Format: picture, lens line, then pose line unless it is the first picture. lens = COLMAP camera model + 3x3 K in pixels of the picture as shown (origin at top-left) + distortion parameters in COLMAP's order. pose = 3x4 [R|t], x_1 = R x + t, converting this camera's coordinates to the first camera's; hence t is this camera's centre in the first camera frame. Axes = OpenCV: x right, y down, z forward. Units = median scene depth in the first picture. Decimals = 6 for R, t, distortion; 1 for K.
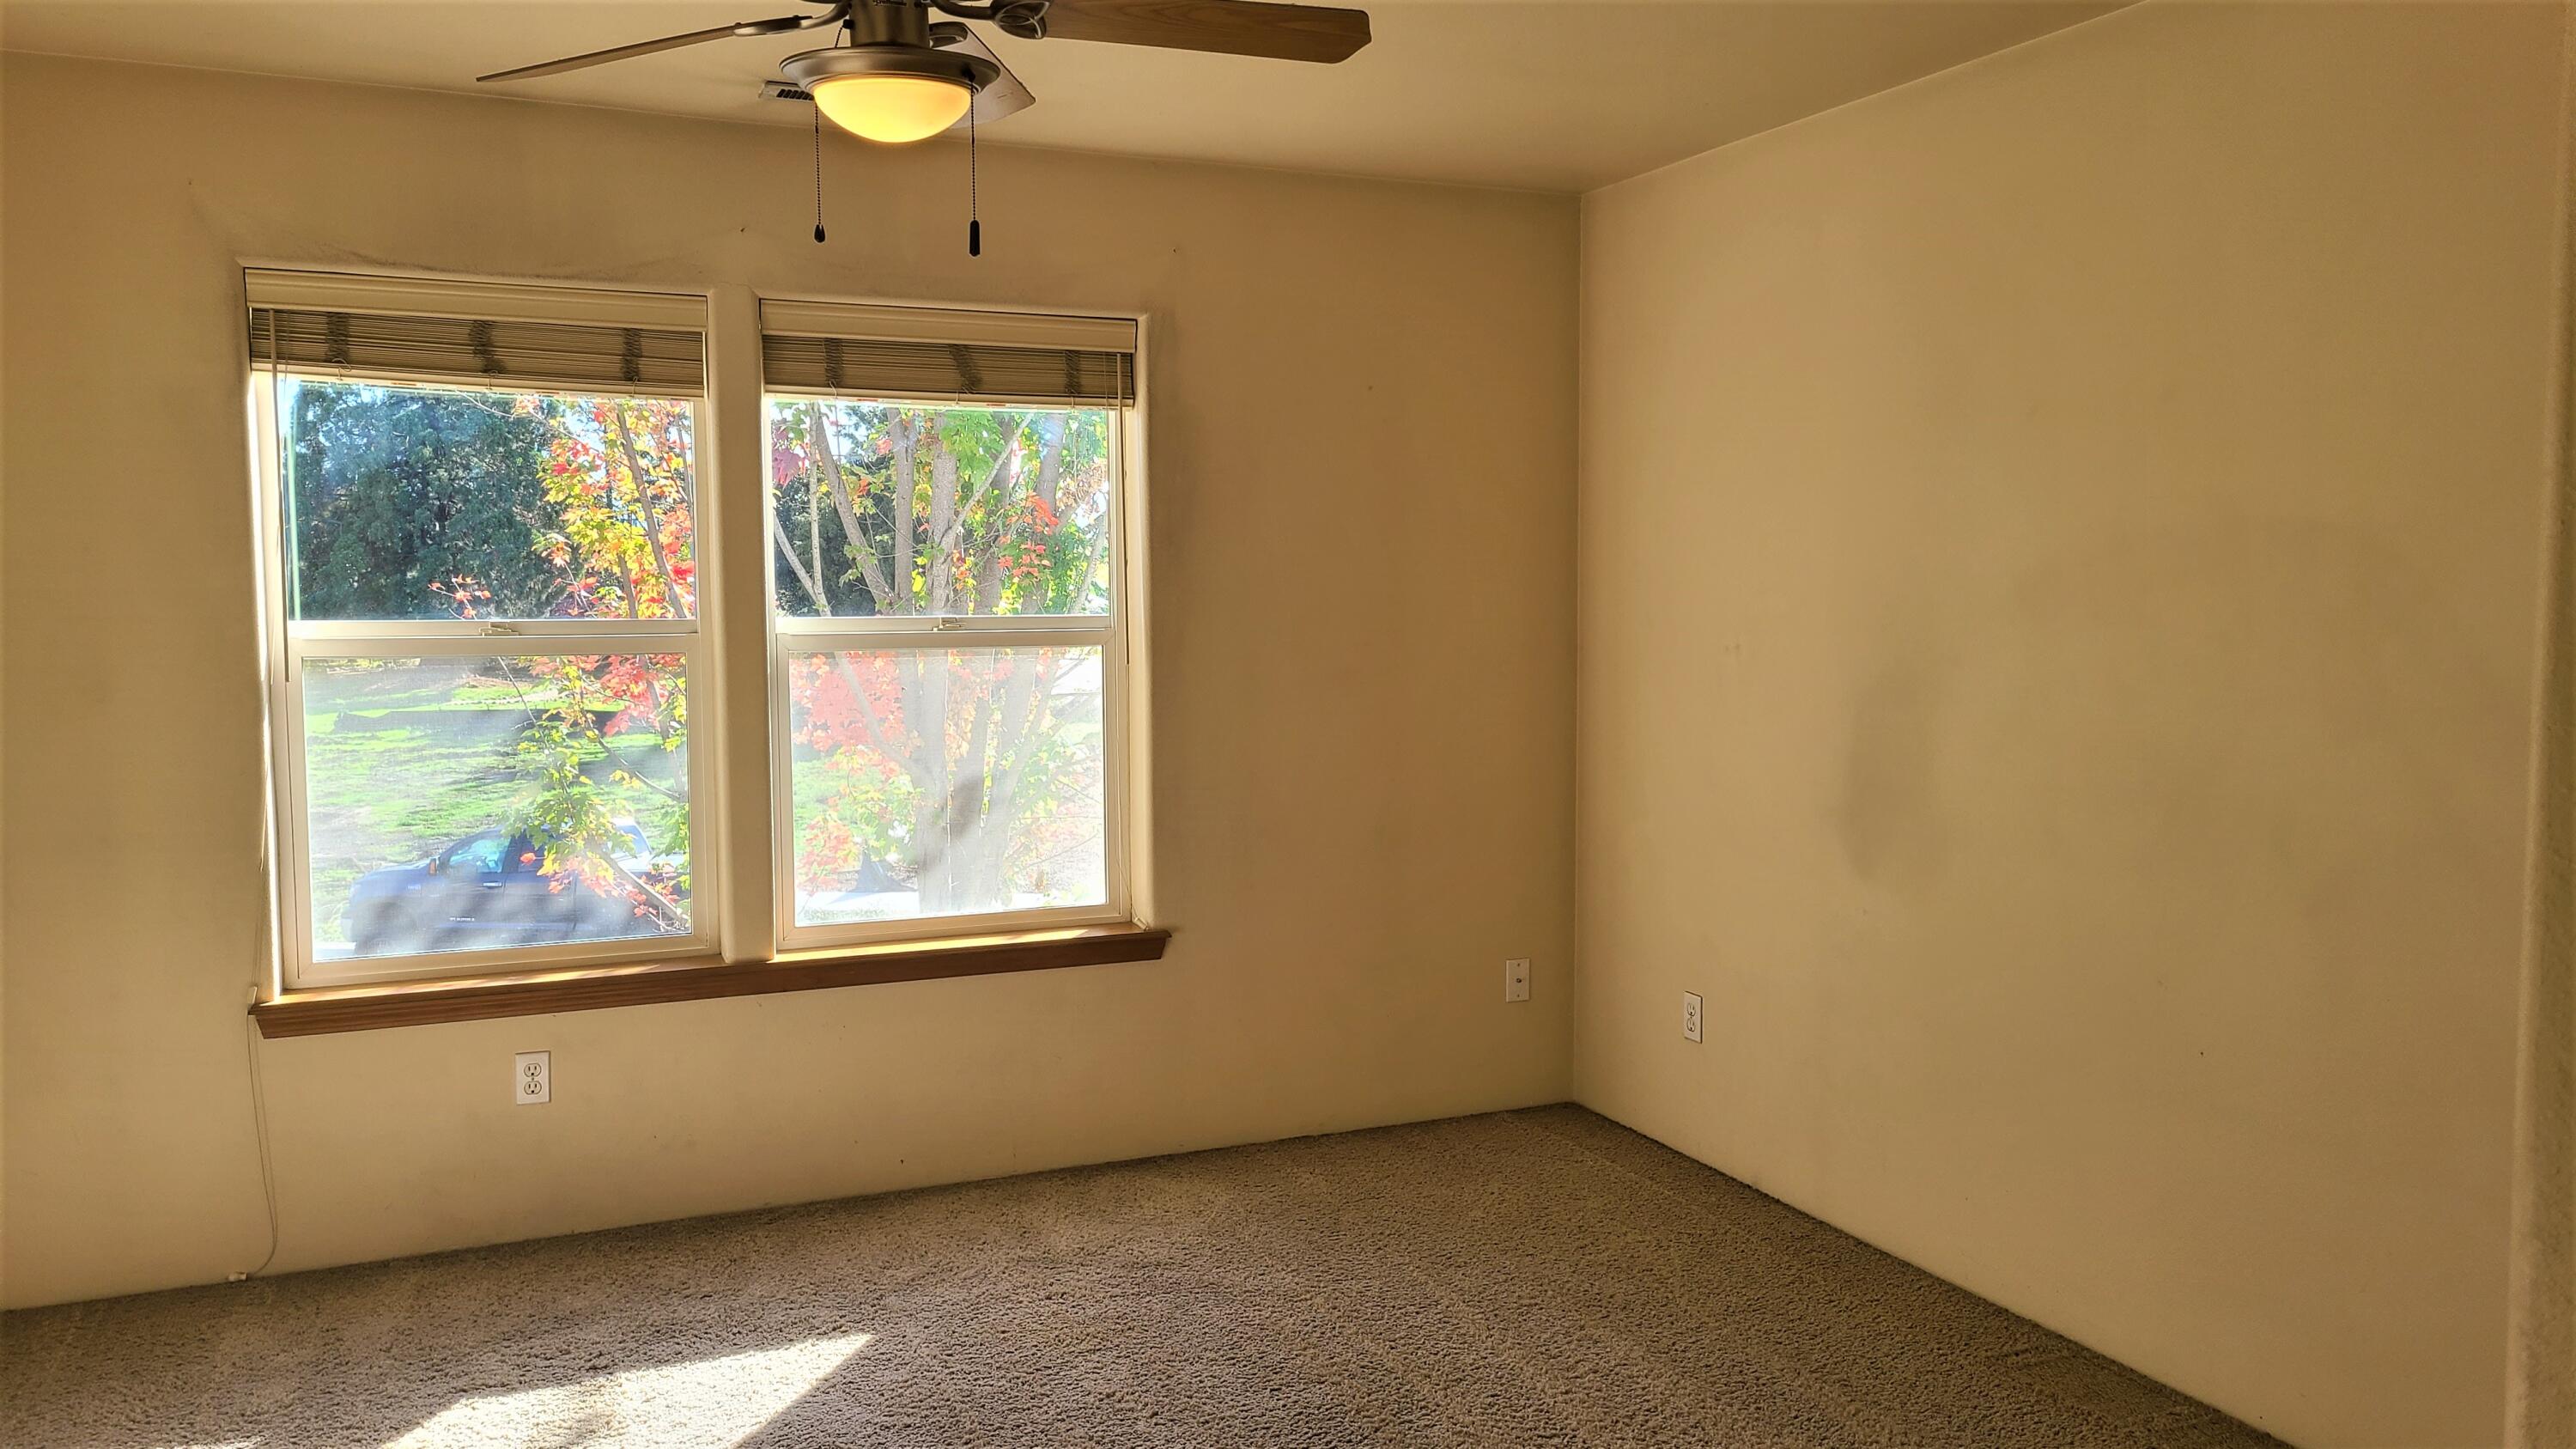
lens RADIAL K [[1901.0, 0, 1288.0], [0, 1901.0, 724.5], [0, 0, 1]] dist [0.046515, -0.051632]
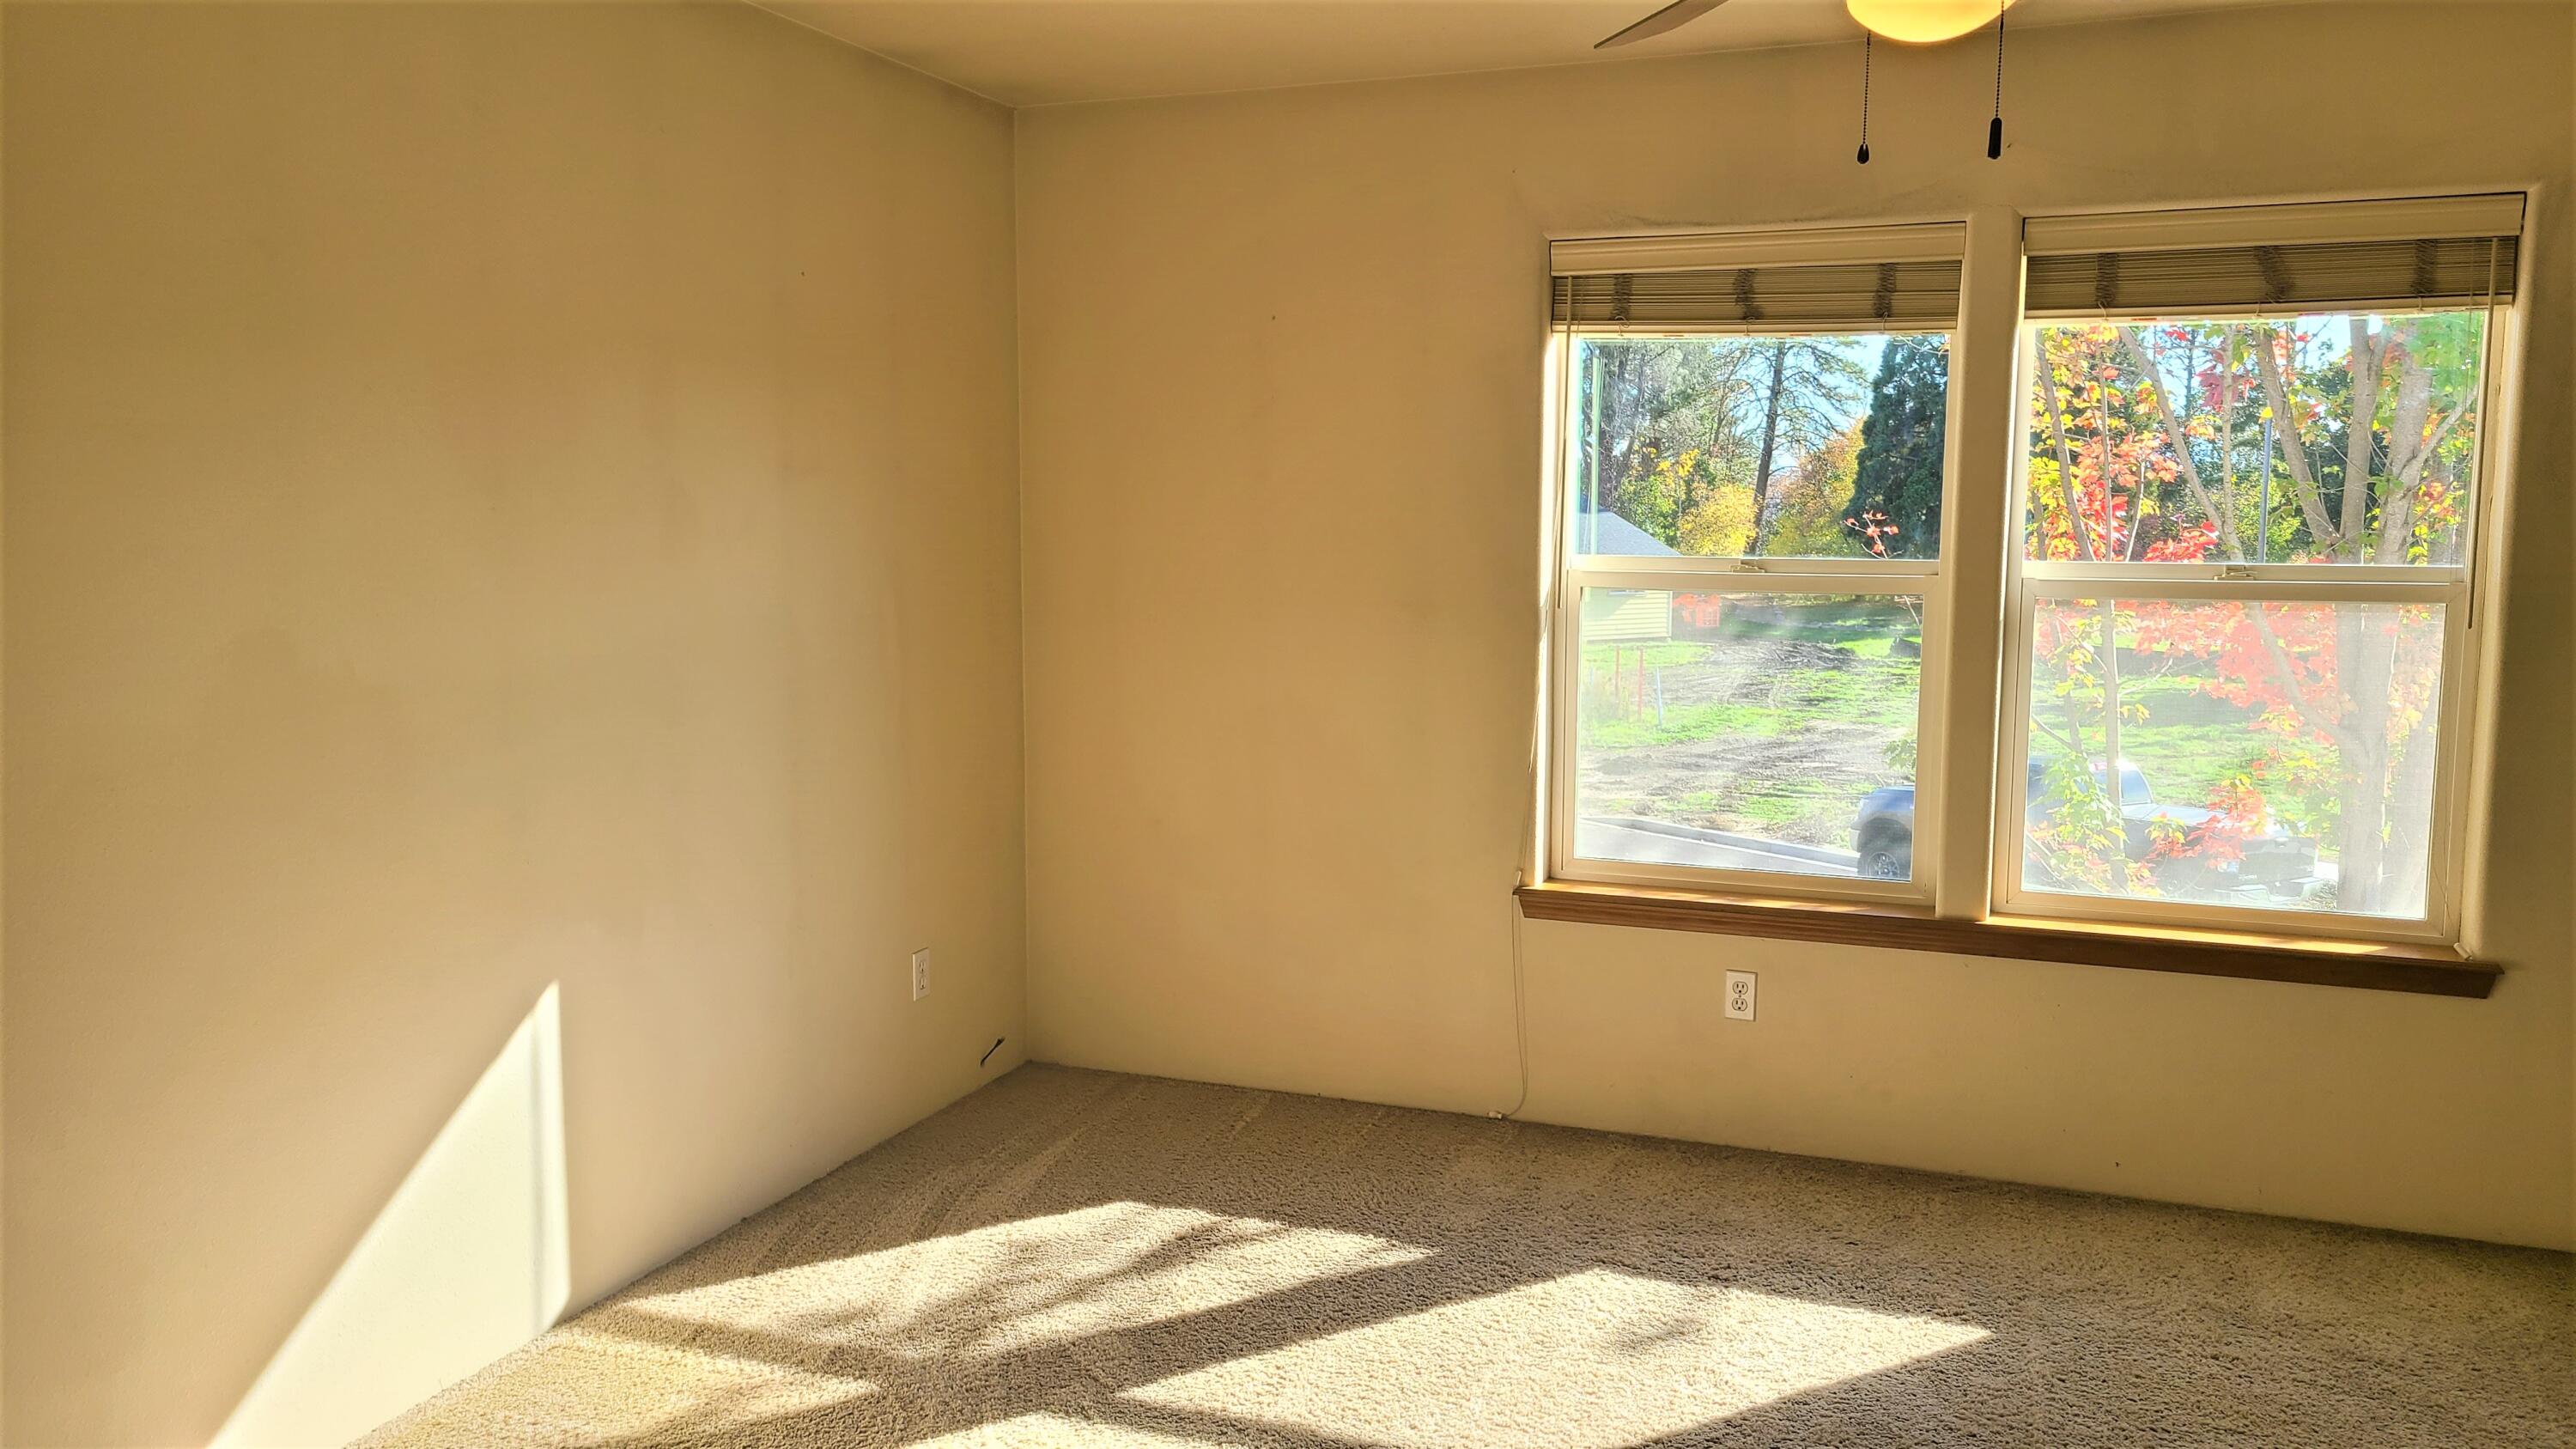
lens RADIAL K [[1897.4, 0, 1288.6], [0, 1897.4, 739.4], [0, 0, 1]] dist [0.047294, -0.053648]
pose [[0.709023, 0.090768, -0.699319, 0.149906], [-0.060972, 0.995859, 0.067440, -0.010667], [0.702544, -0.005178, 0.711621, 0.084543]]
